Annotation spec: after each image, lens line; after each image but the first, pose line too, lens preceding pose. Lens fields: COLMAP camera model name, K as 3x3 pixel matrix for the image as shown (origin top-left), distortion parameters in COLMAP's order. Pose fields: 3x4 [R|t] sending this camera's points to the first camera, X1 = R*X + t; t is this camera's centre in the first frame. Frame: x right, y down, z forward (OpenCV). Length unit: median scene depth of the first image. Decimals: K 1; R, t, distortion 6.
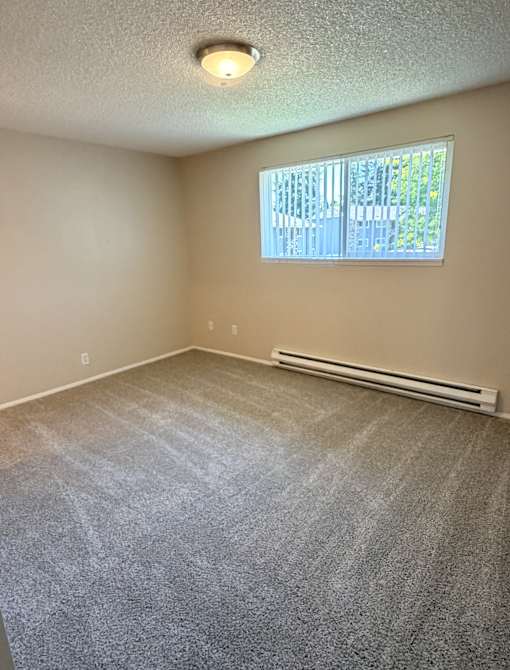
lens RADIAL K [[409.6, 0, 255.0], [0, 409.6, 335.0], [0, 0, 1]] dist [0.003524, 0.000693]
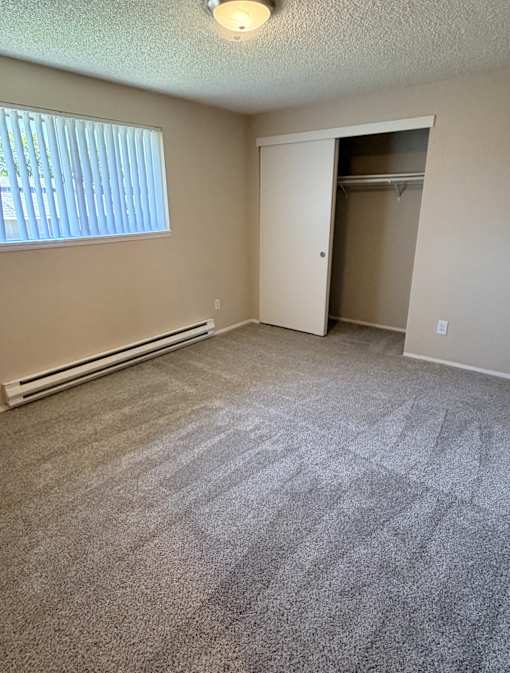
lens RADIAL K [[411.4, 0, 255.0], [0, 411.4, 336.5], [0, 0, 1]] dist [0.003524, 0.000693]
pose [[-0.039215, -0.282151, 0.958568, -0.721859], [0.243833, 0.927604, 0.283012, -0.157026], [-0.969024, 0.244829, 0.032422, 0.693738]]
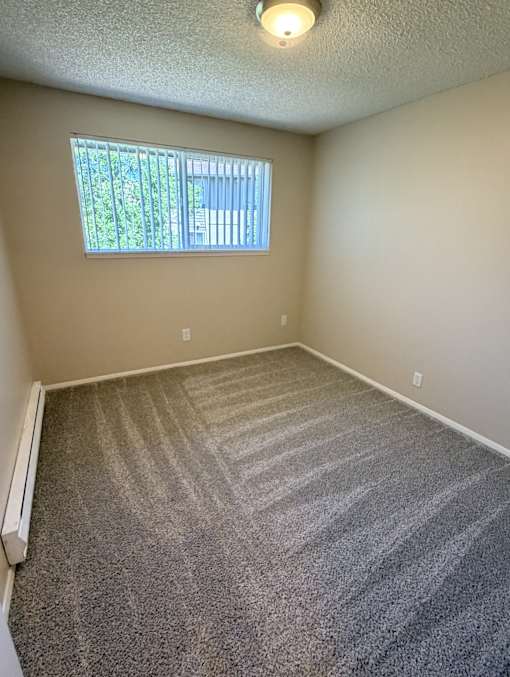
lens RADIAL K [[325.6, 0, 236.0], [0, 325.6, 336.1], [0, 0, 1]] dist [-0.001697, -0.000844]
pose [[0.379127, -0.262664, 0.887282, -0.583208], [0.175831, 0.961846, 0.209607, -0.135244], [-0.908485, 0.076545, 0.410847, 0.581596]]
